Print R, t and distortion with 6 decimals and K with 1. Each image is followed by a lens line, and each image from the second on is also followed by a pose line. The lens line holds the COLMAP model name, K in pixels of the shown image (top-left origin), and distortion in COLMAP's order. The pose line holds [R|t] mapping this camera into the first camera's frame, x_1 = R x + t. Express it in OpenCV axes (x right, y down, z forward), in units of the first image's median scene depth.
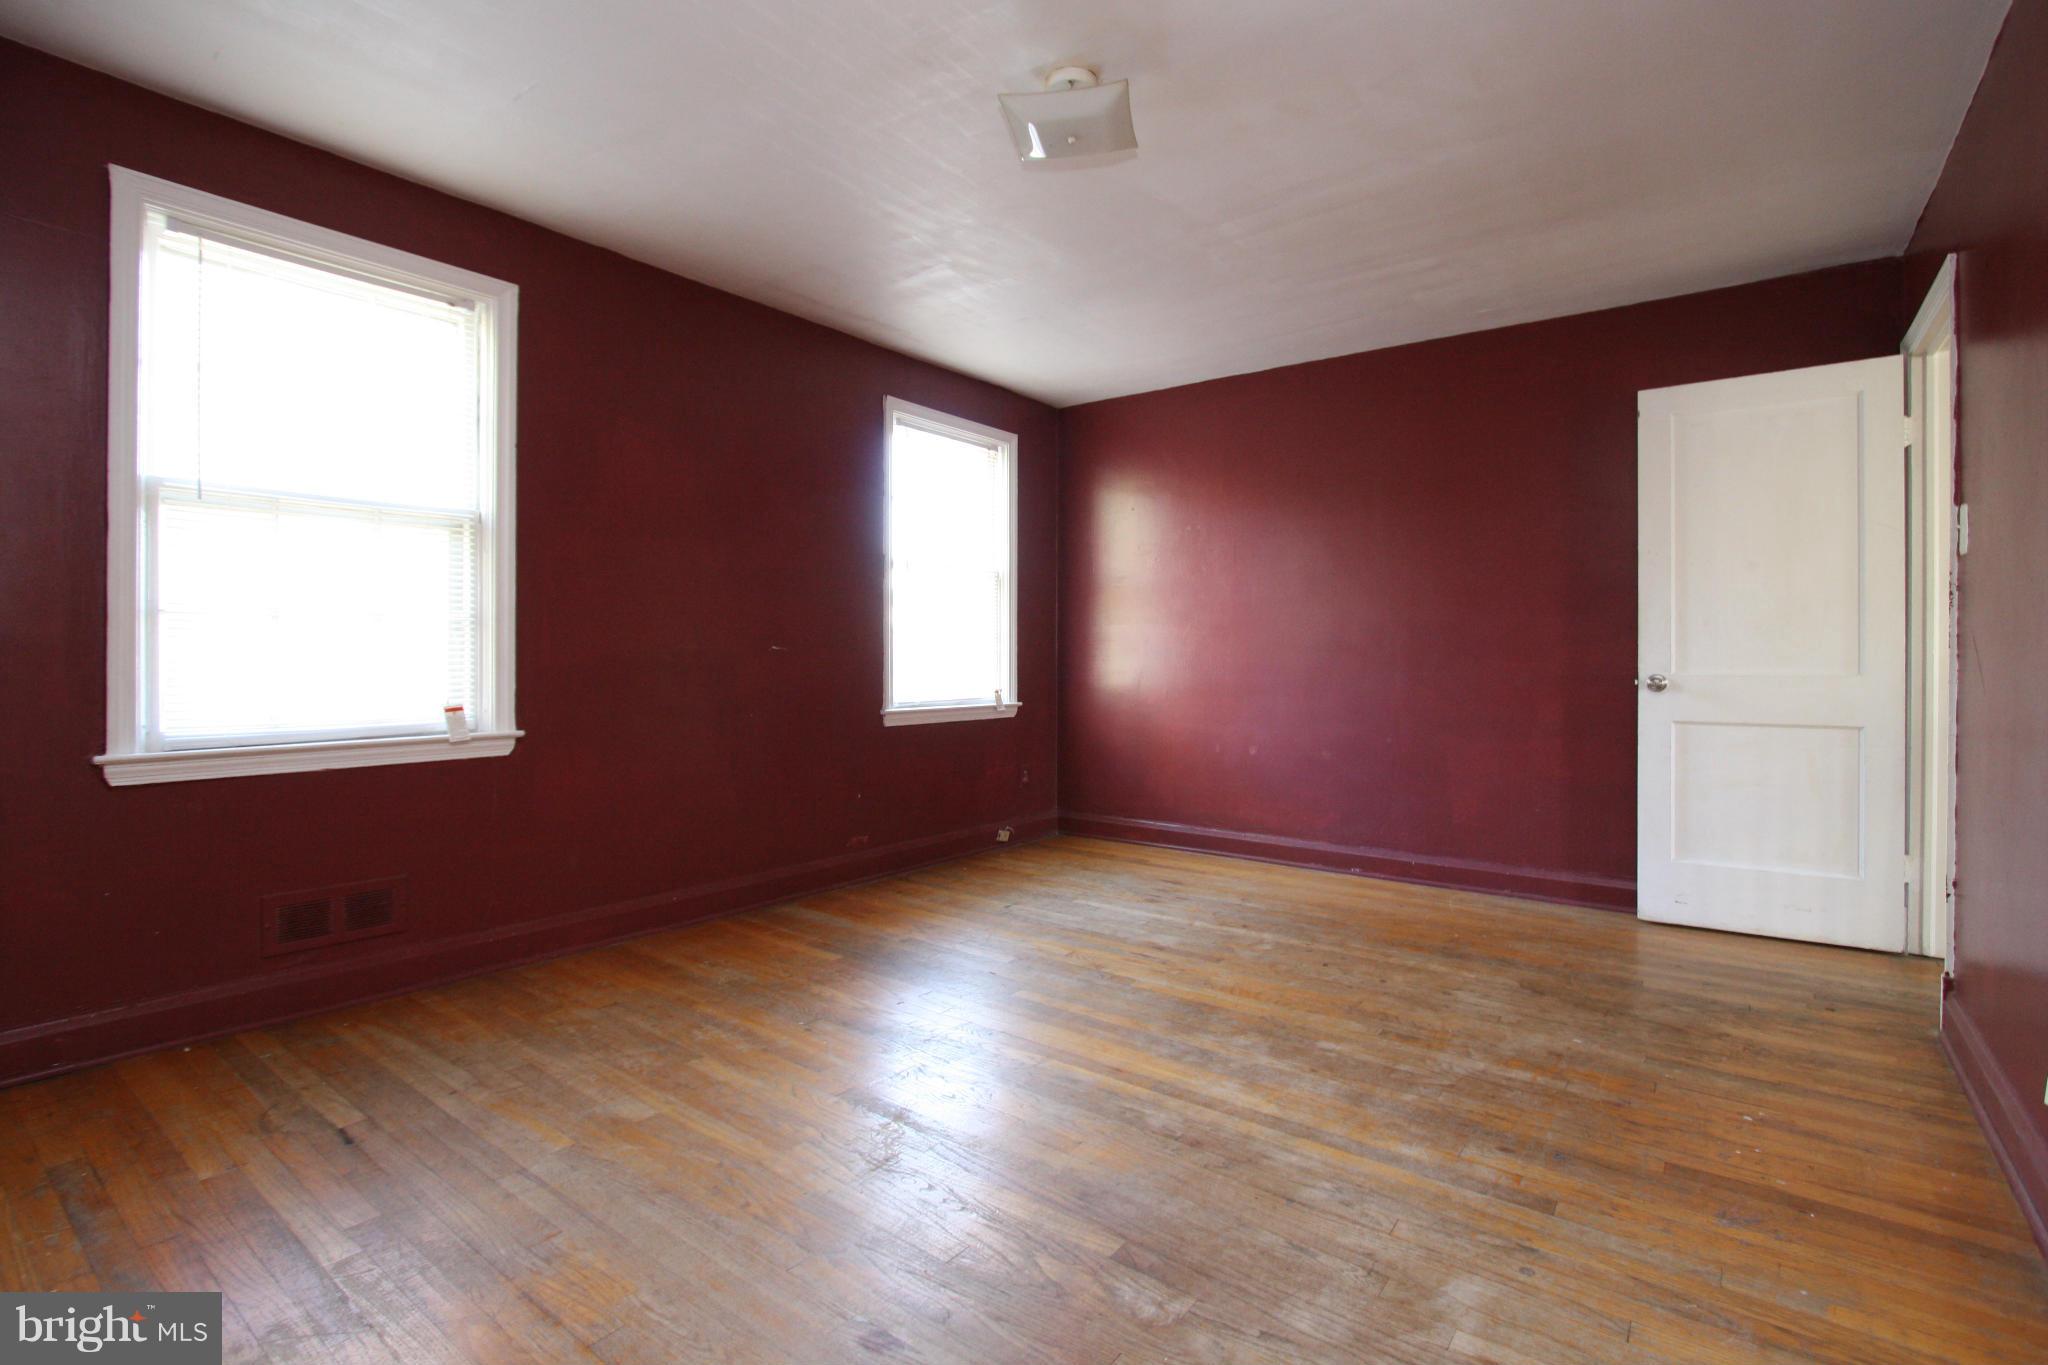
lens RADIAL K [[941.7, 0, 1043.3], [0, 941.7, 675.7], [0, 0, 1]] dist [-0.016541, -0.001127]
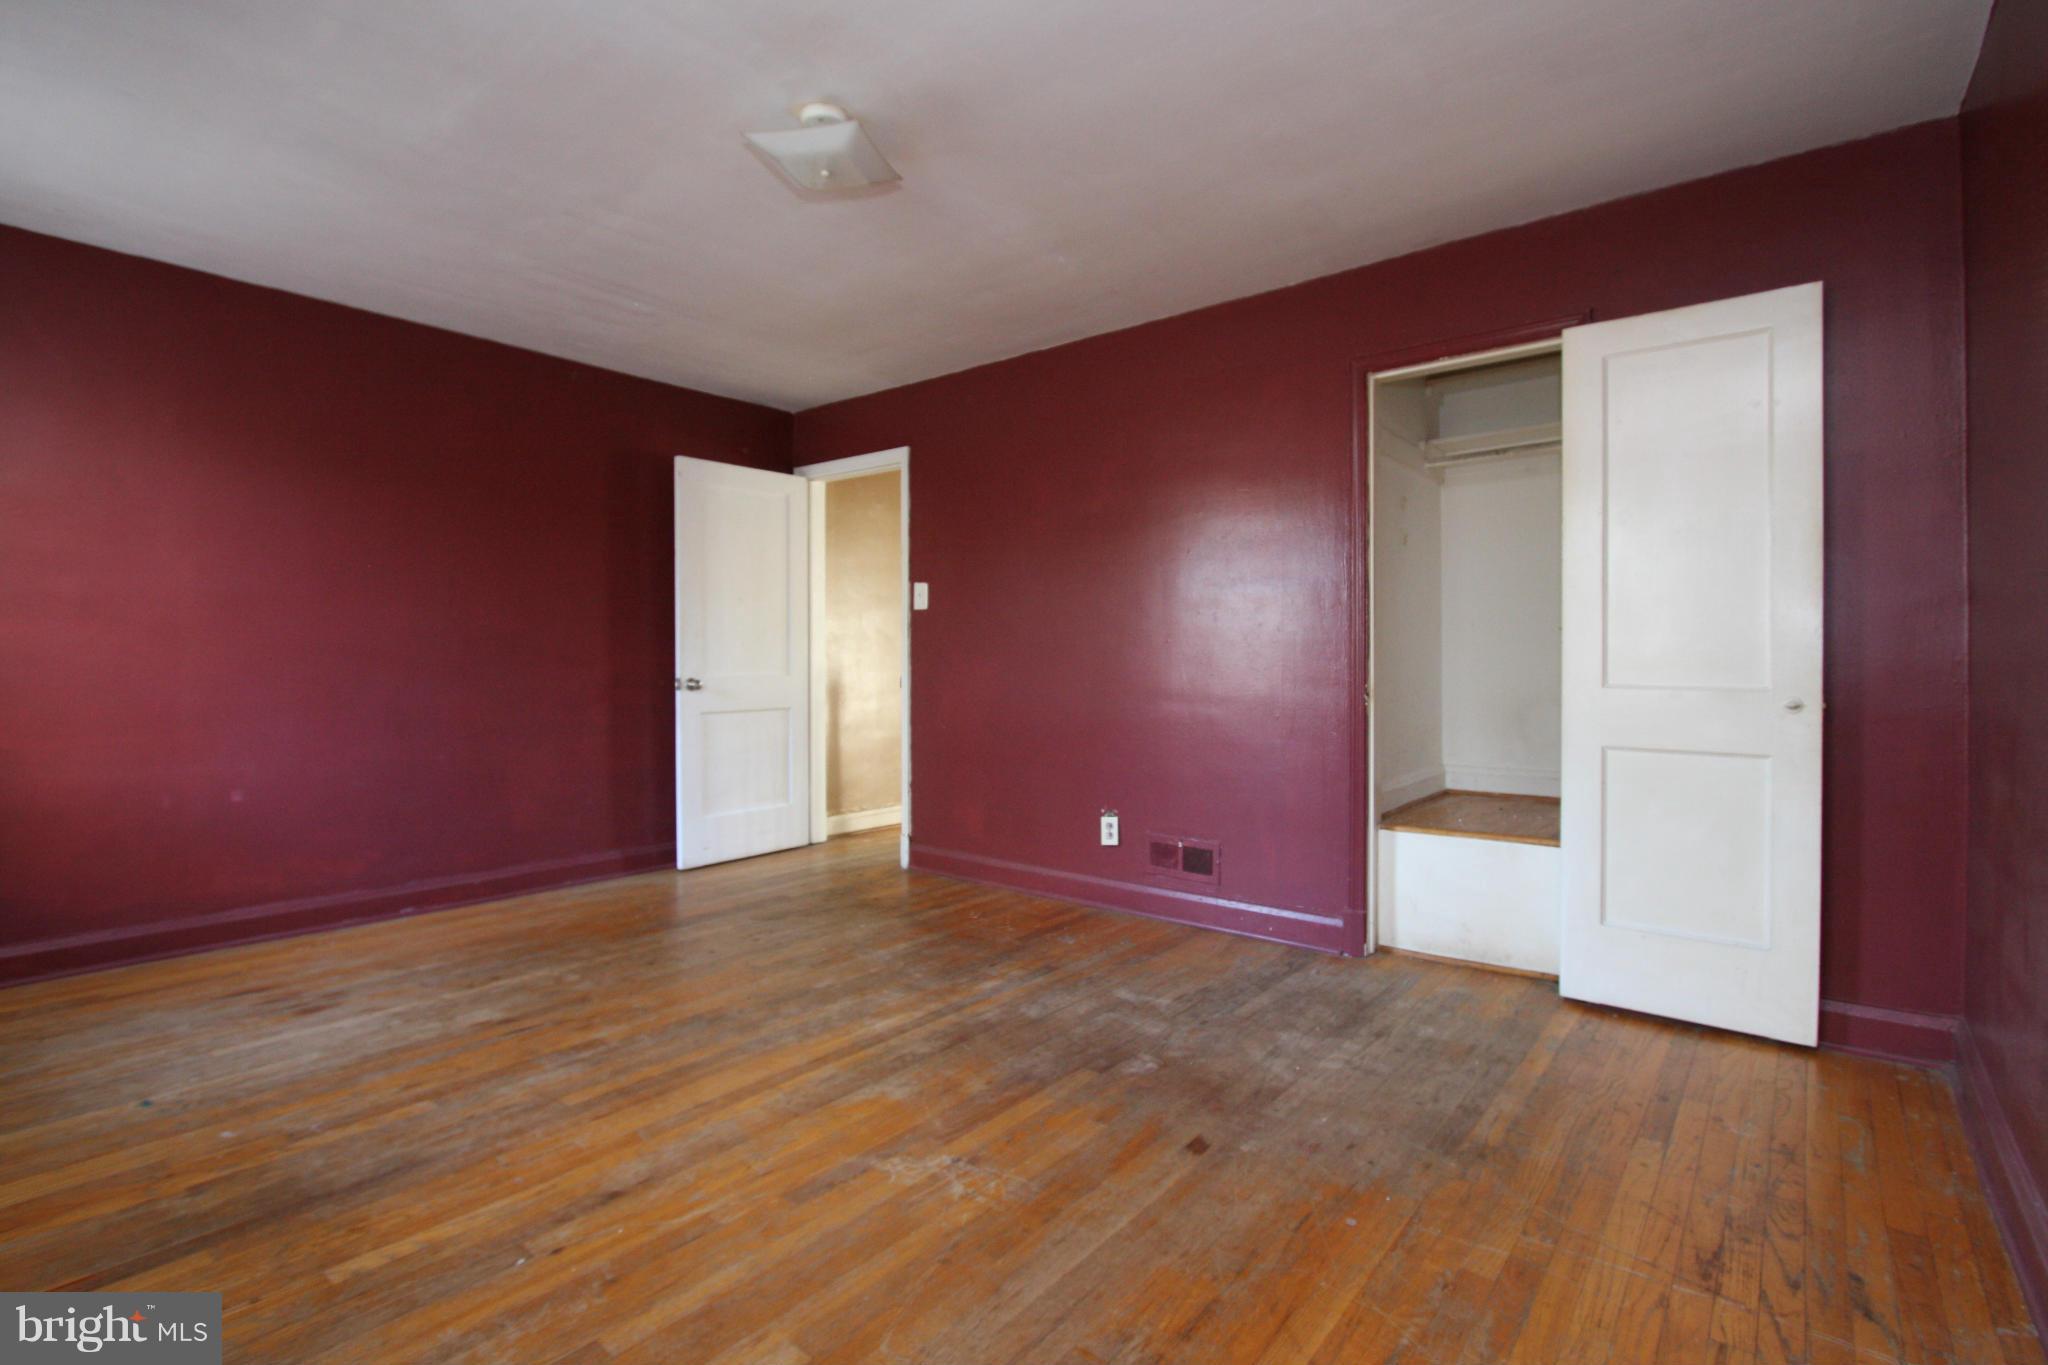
lens RADIAL K [[949.2, 0, 1050.0], [0, 949.2, 665.0], [0, 0, 1]] dist [-0.016605, 0.001437]
pose [[0.034670, -0.010883, 0.999340, -0.880186], [0.021280, 0.999722, 0.010149, -0.029622], [-0.999172, 0.020914, 0.034892, 0.620828]]
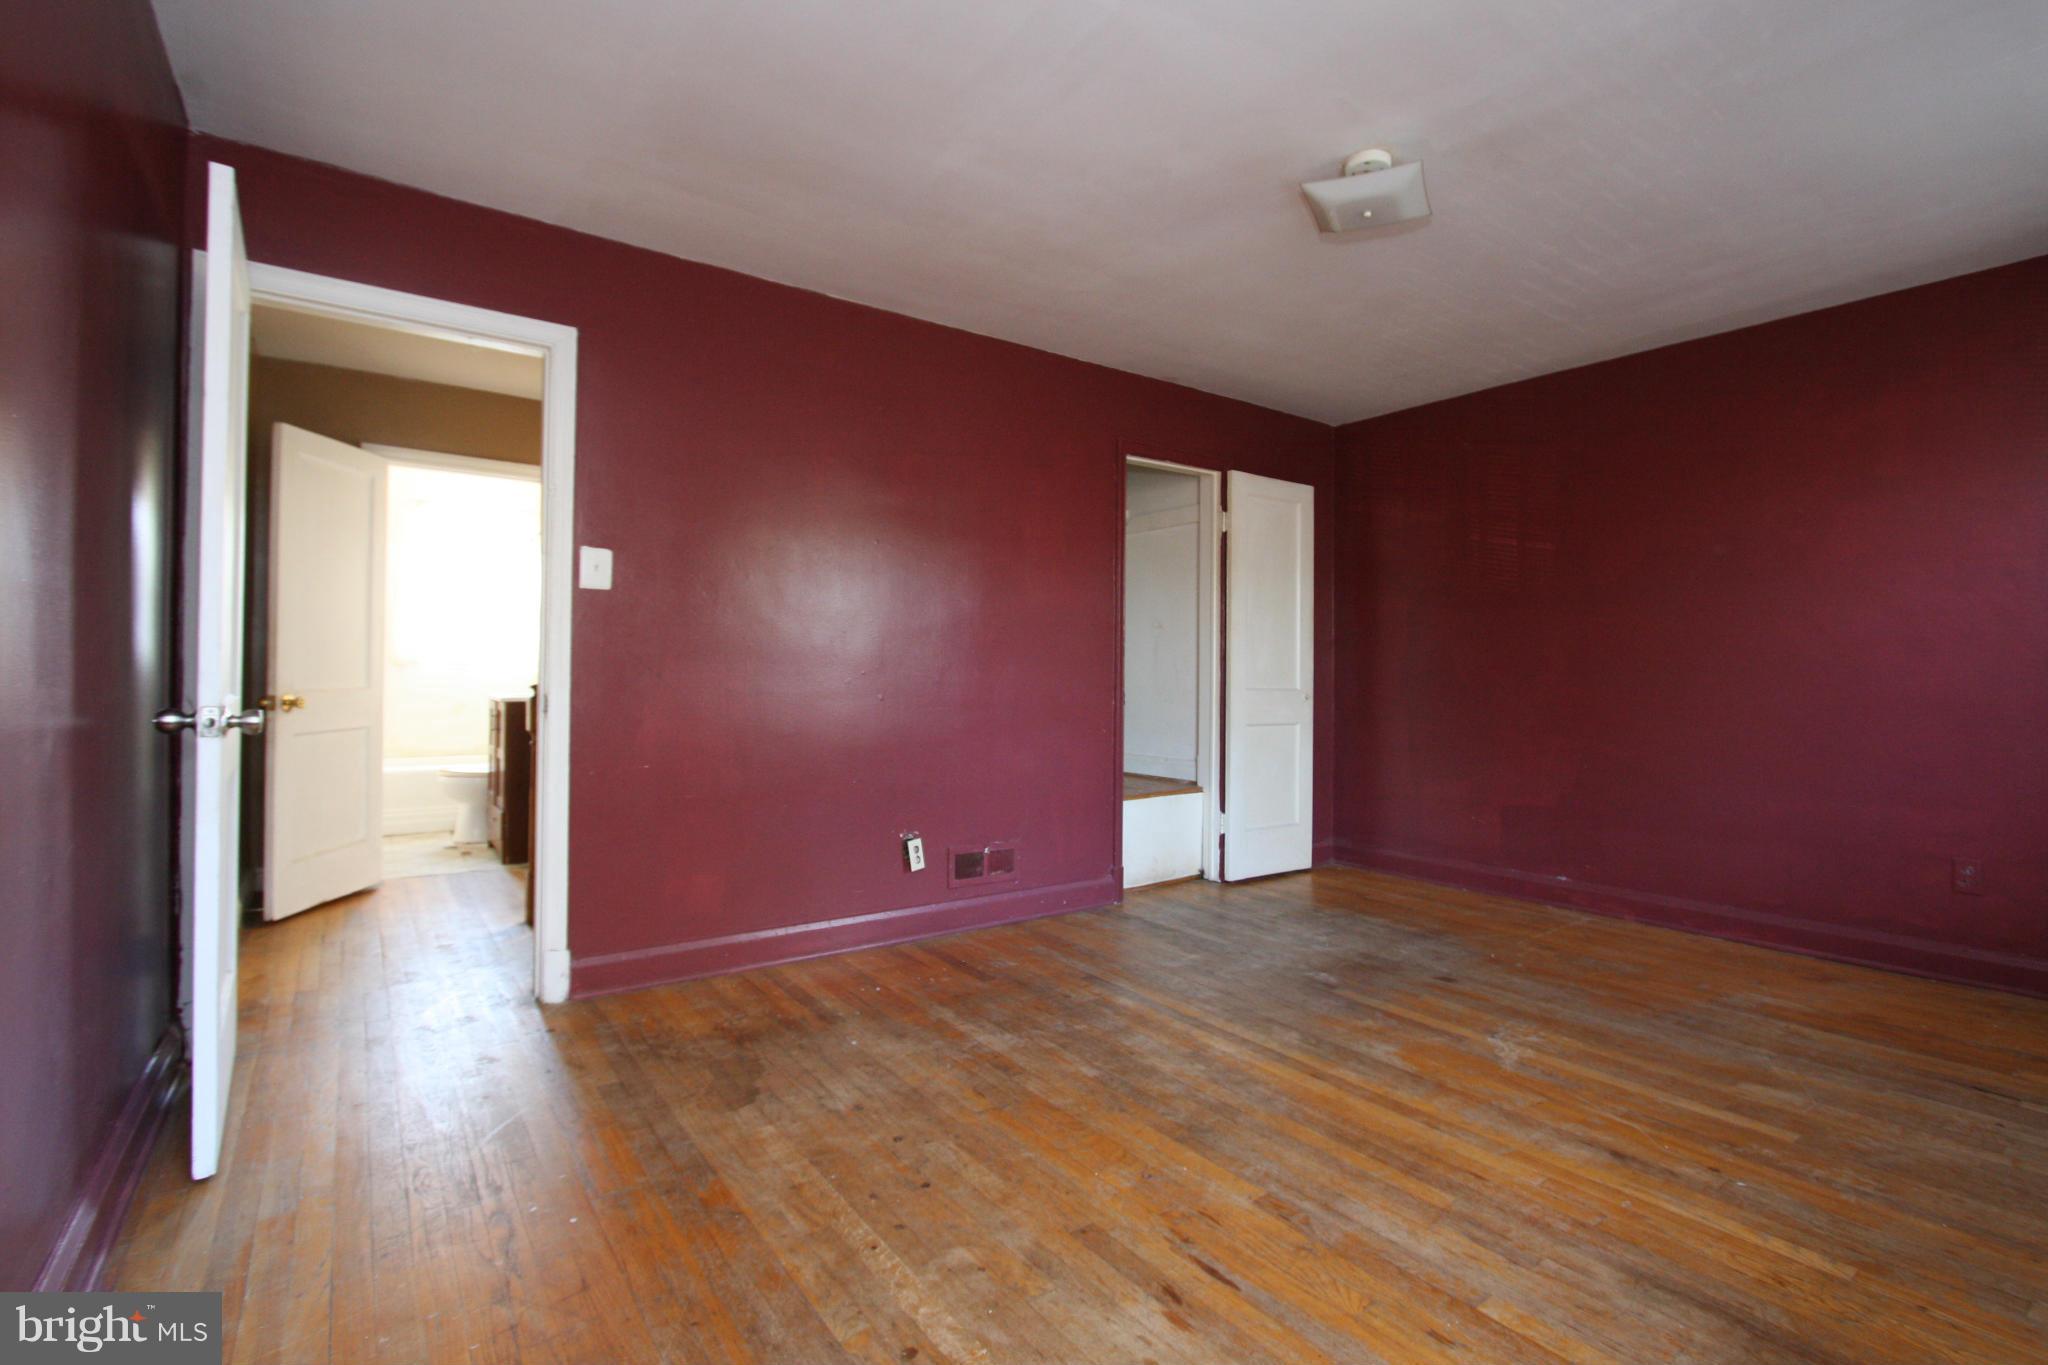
lens RADIAL K [[949.2, 0, 1038.2], [0, 949.2, 674.7], [0, 0, 1]] dist [-0.016605, 0.001437]
pose [[-0.957152, -0.013188, 0.289286, 0.067644], [-0.007004, 0.999725, 0.022400, -0.047757], [-0.289502, 0.019414, -0.956980, 1.885662]]
